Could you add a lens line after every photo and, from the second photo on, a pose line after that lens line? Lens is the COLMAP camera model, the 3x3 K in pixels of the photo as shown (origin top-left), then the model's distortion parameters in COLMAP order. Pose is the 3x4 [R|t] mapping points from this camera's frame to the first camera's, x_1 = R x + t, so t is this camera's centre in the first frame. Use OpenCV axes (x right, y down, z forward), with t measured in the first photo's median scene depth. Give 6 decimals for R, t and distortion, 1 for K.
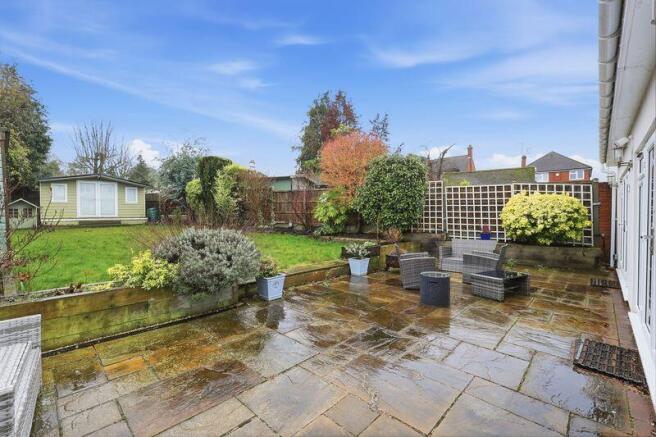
lens RADIAL K [[290.4, 0, 328.1], [0, 290.4, 216.1], [0, 0, 1]] dist [0.012247, 0.000158]
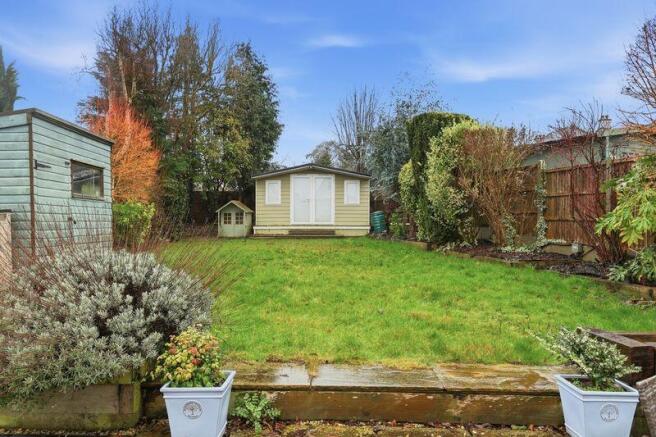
lens RADIAL K [[494.1, 0, 328.3], [0, 494.1, 219.7], [0, 0, 1]] dist [0.005070, 0.001492]
pose [[0.677065, 0.005289, -0.735905, 0.138597], [-0.014245, 0.999881, -0.005921, -0.001975], [0.735786, 0.014492, 0.677059, 0.240807]]
